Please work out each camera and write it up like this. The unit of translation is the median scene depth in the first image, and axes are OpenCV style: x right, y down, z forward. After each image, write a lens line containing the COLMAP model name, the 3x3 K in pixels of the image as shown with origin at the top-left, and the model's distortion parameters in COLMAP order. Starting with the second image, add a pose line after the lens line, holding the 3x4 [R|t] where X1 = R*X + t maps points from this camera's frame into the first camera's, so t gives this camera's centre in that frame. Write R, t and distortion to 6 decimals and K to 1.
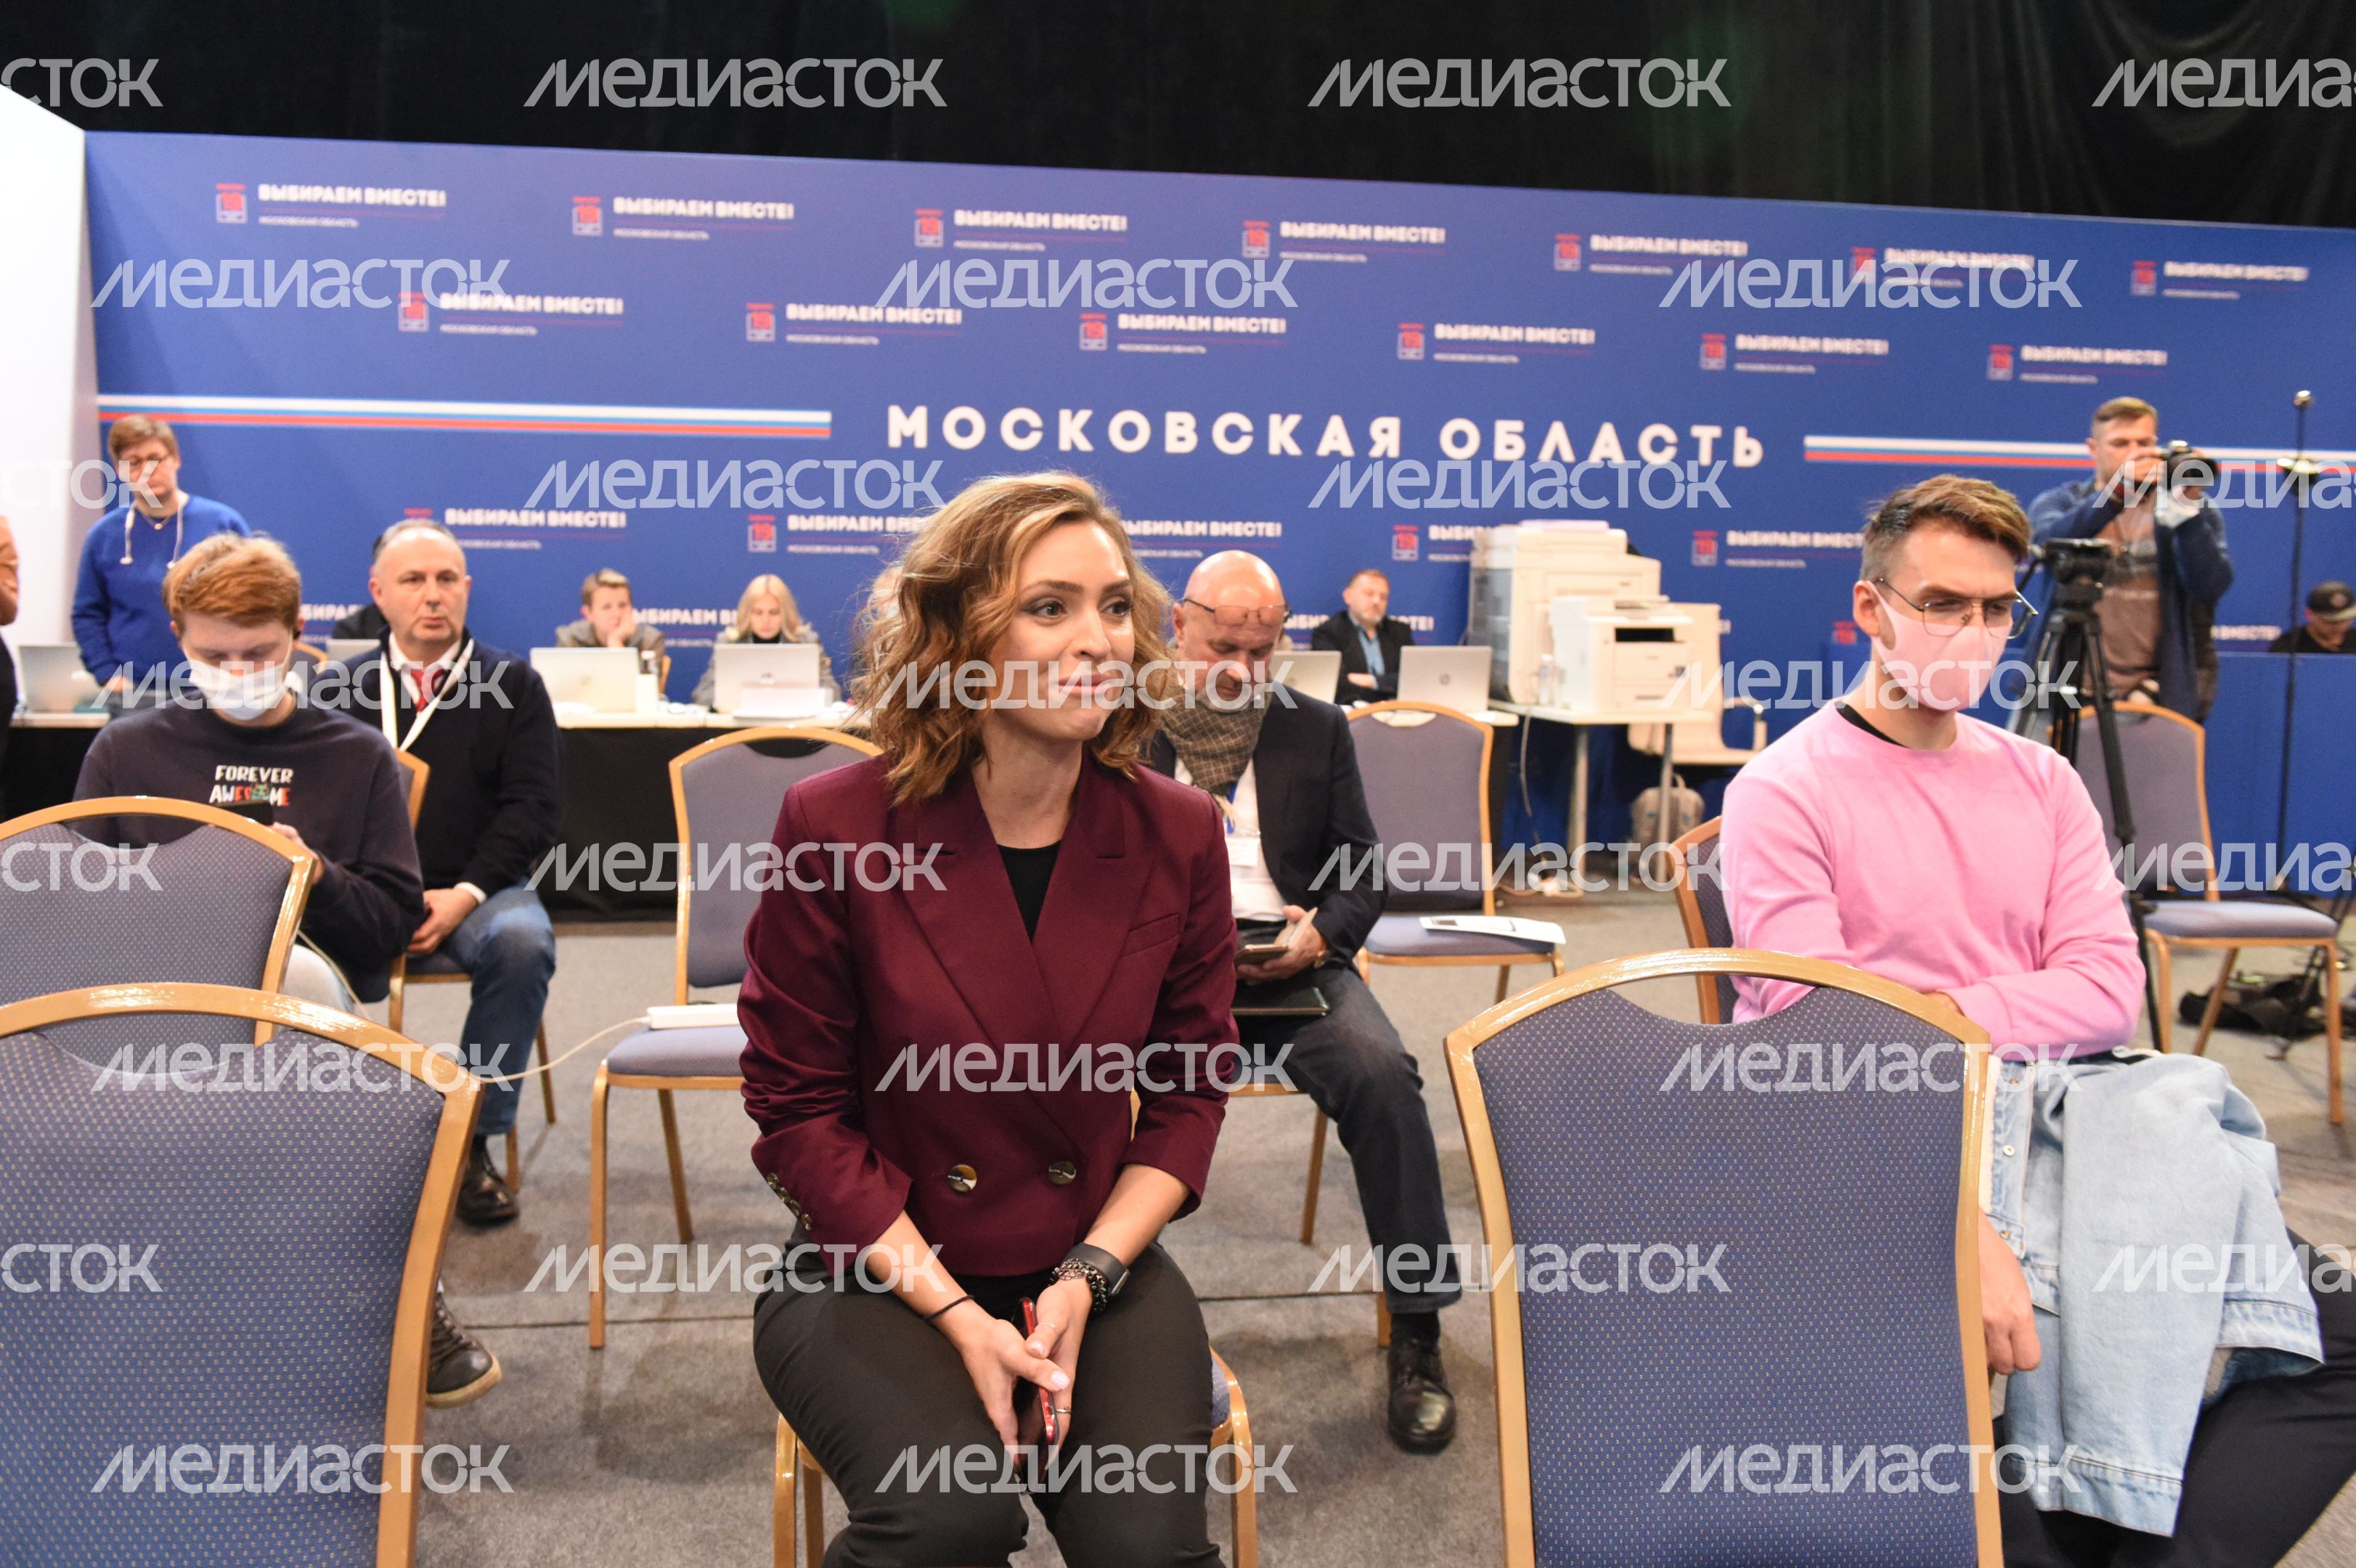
lens RADIAL K [[1866.9, 0, 1176.2], [0, 1866.9, 780.0], [0, 0, 1]] dist [-0.023989, 0.005817]
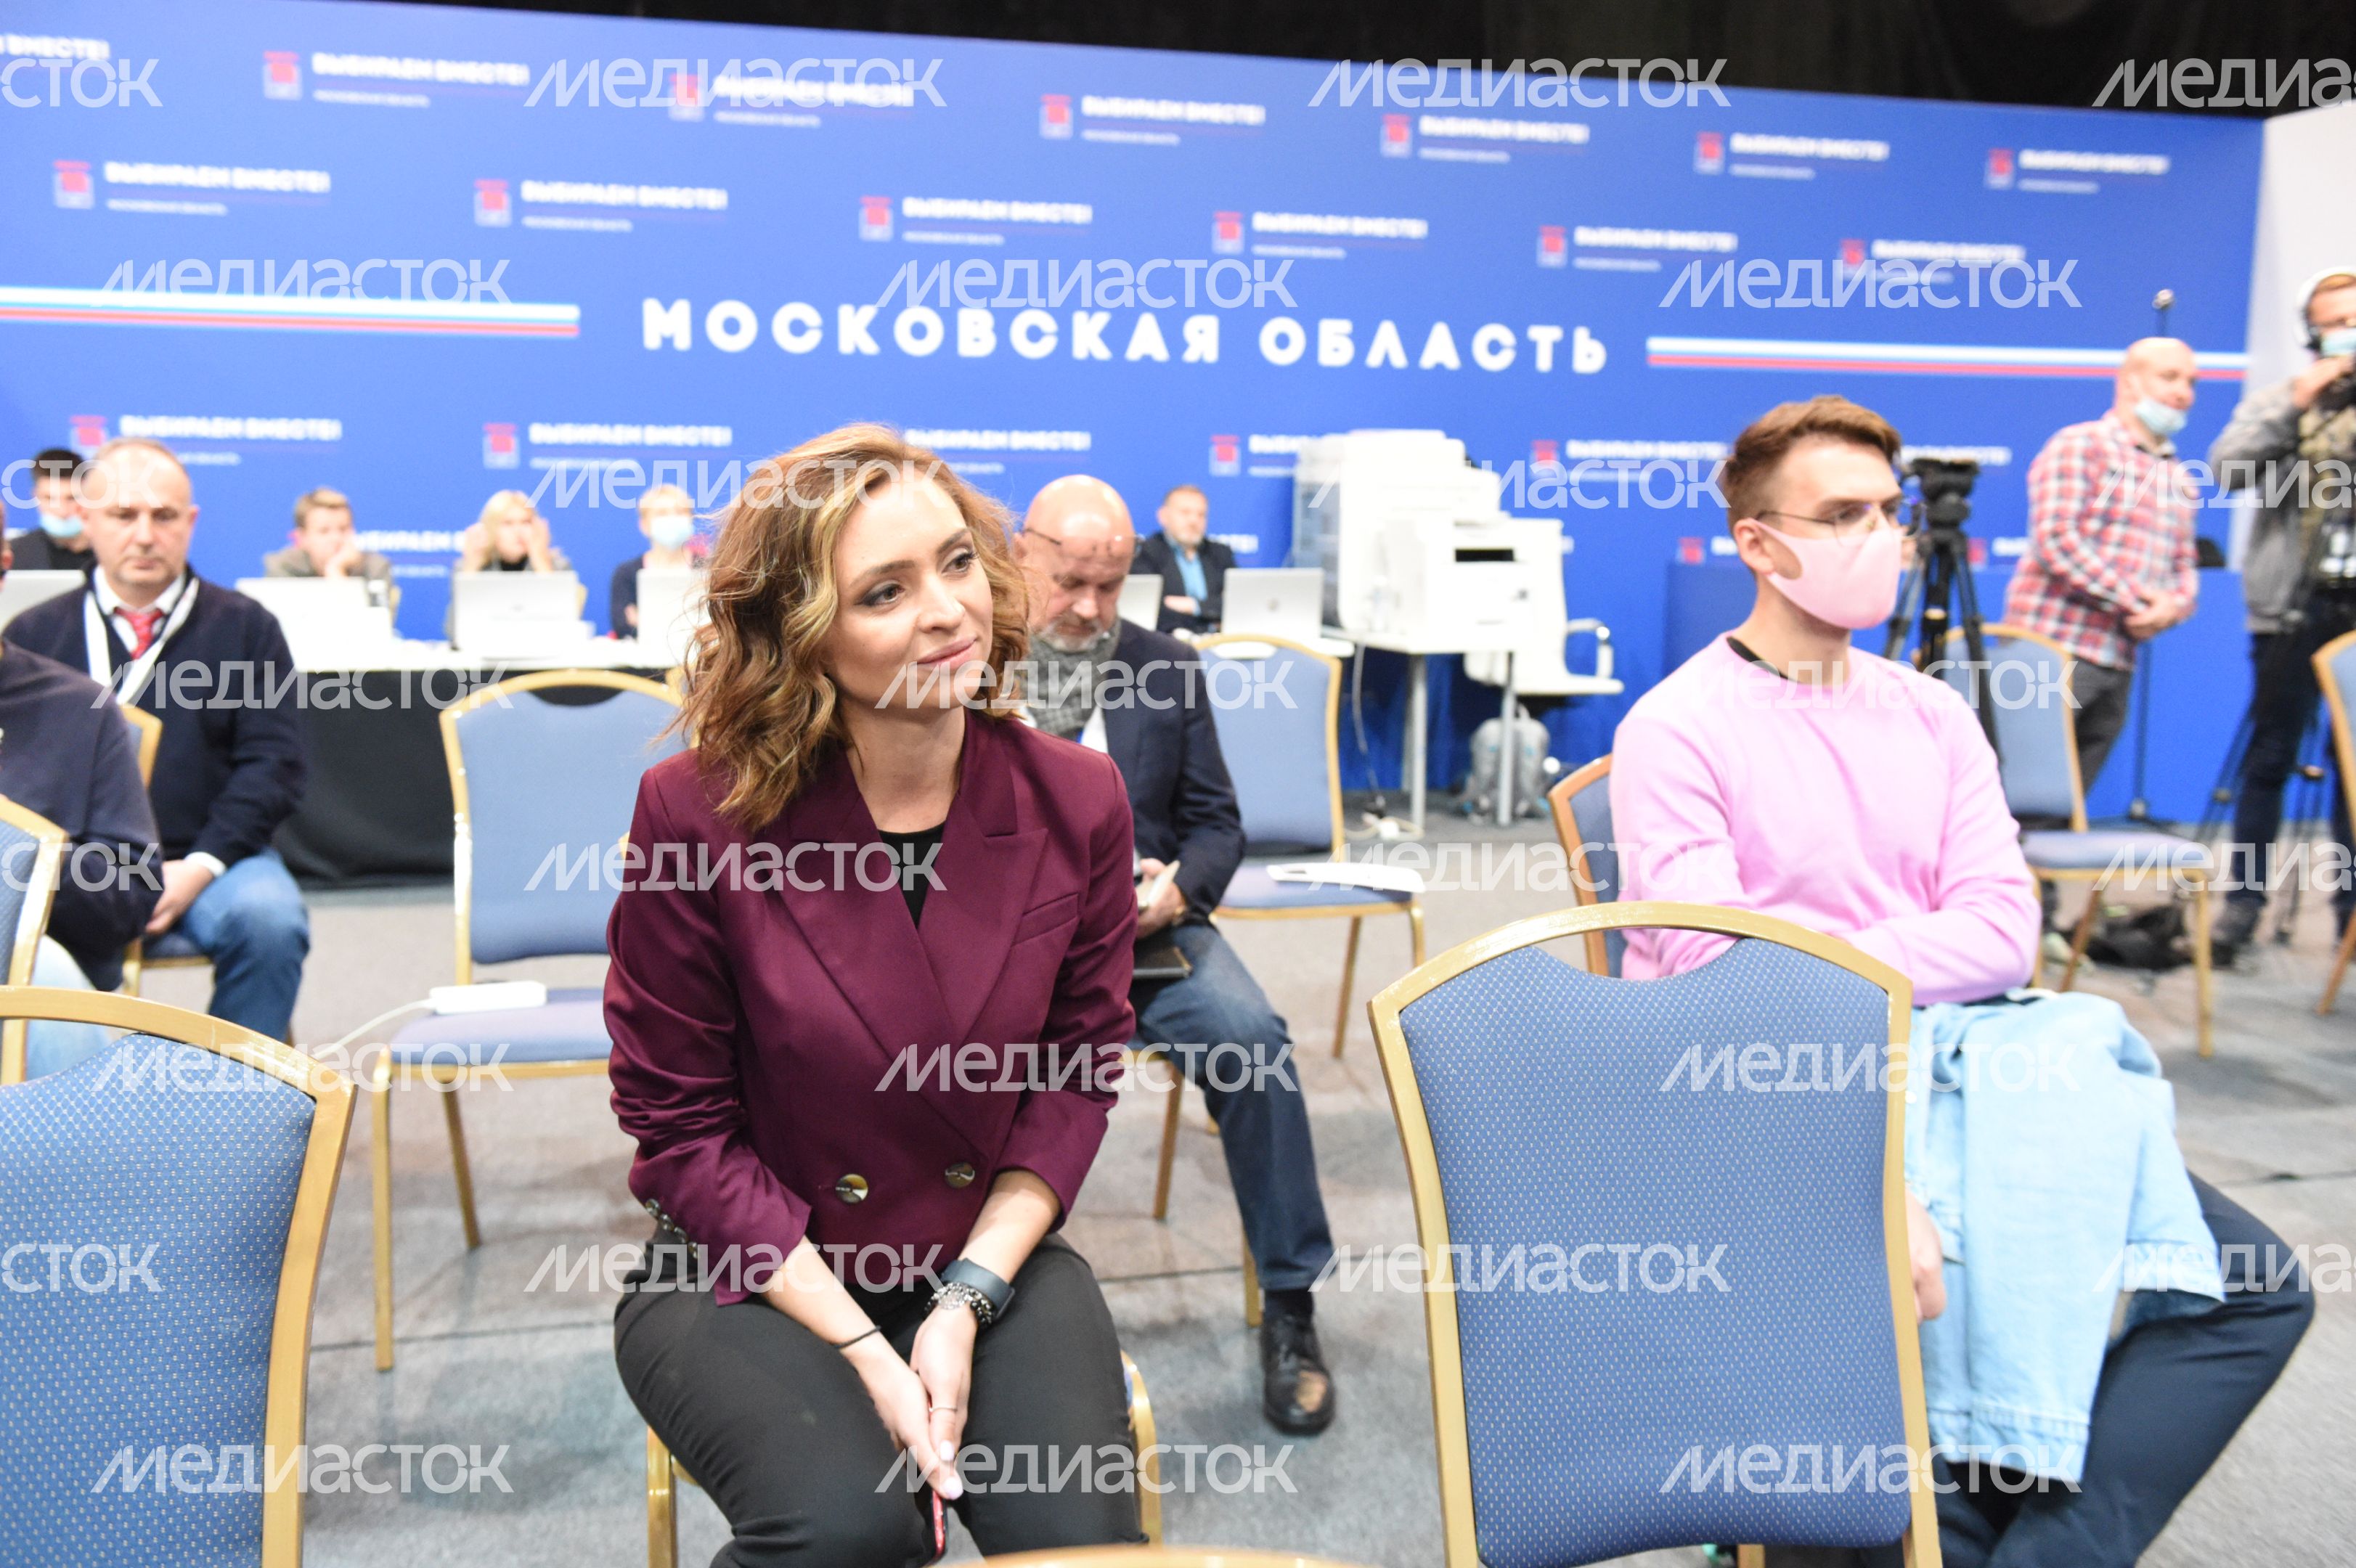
lens RADIAL K [[2065.9, 0, 1177.7], [0, 2065.9, 781.9], [0, 0, 1]] dist [0.000697, 0.012733]
pose [[0.993984, -0.018266, 0.107992, -0.030480], [0.014630, 0.999302, 0.034366, -0.005813], [-0.108544, -0.032579, 0.993558, -0.020493]]
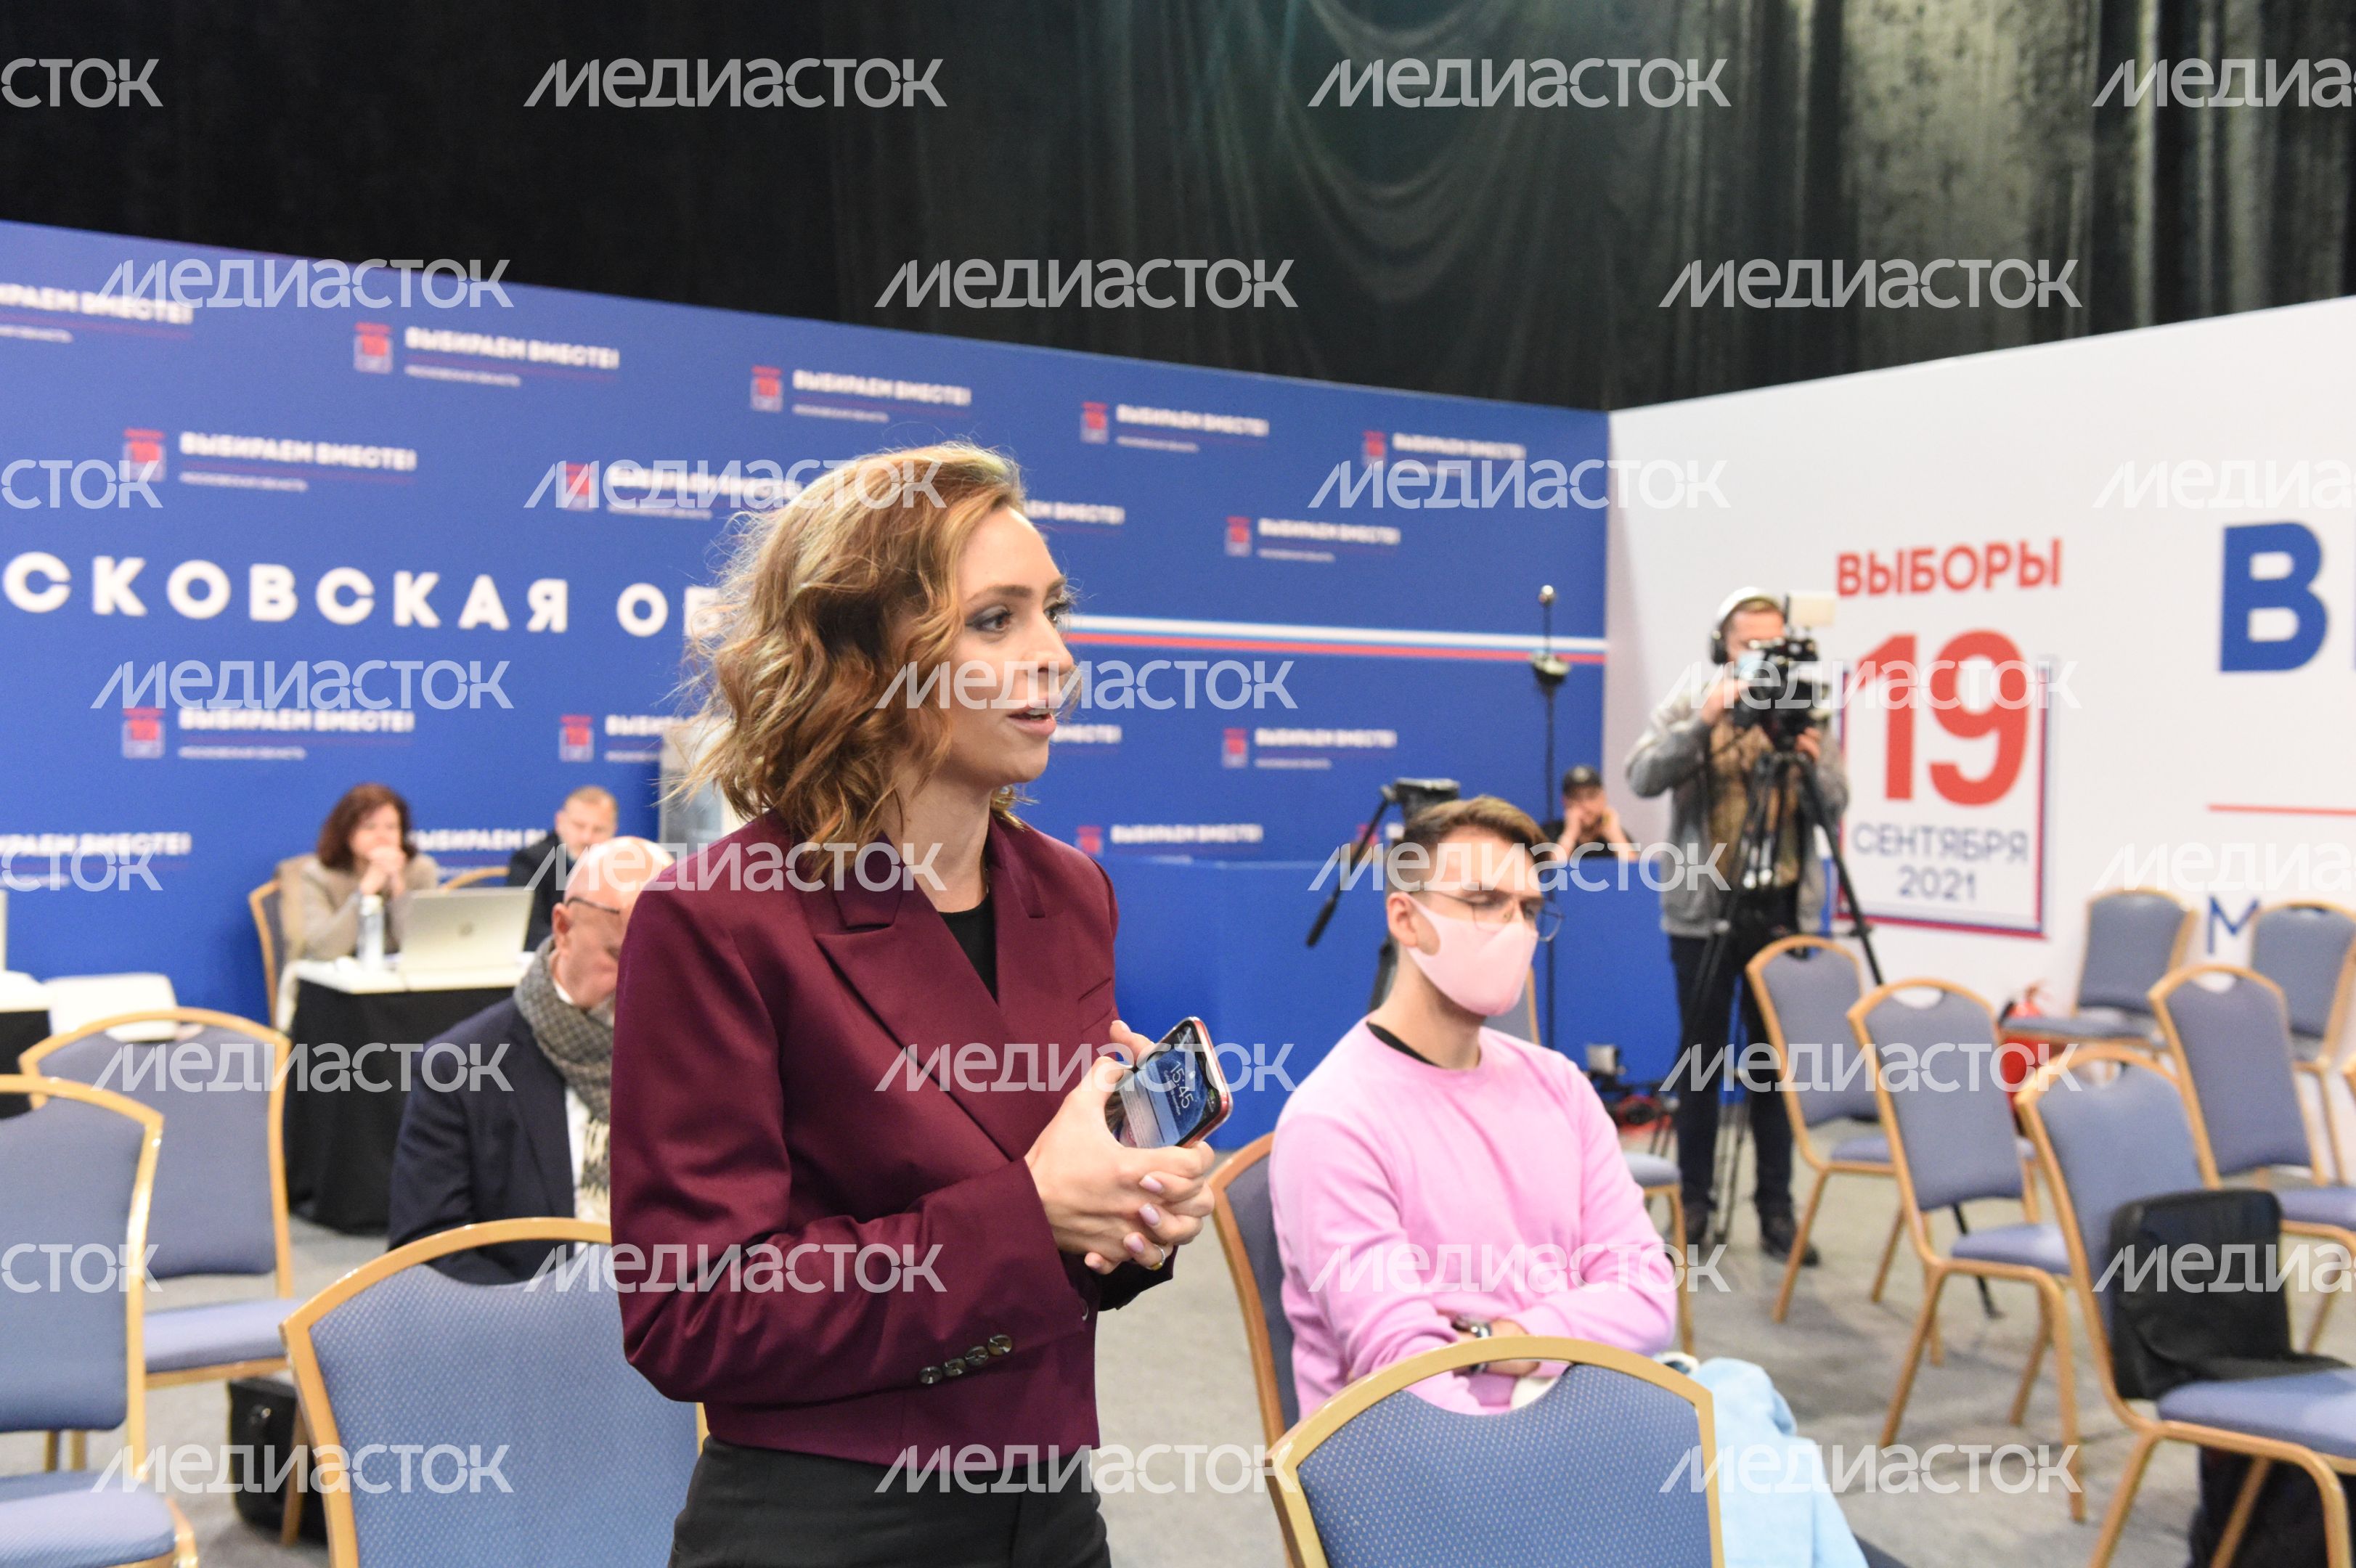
lens RADIAL K [[2399.8, 0, 1181.6], [0, 2399.8, 790.0], [0, 0, 1]] dist [0.057062, 0.000000]
pose [[0.905017, -0.007960, 0.425301, -0.196840], [0.041544, 0.996699, -0.069750, -0.057298], [-0.423342, 0.080793, 0.902360, -0.072115]]
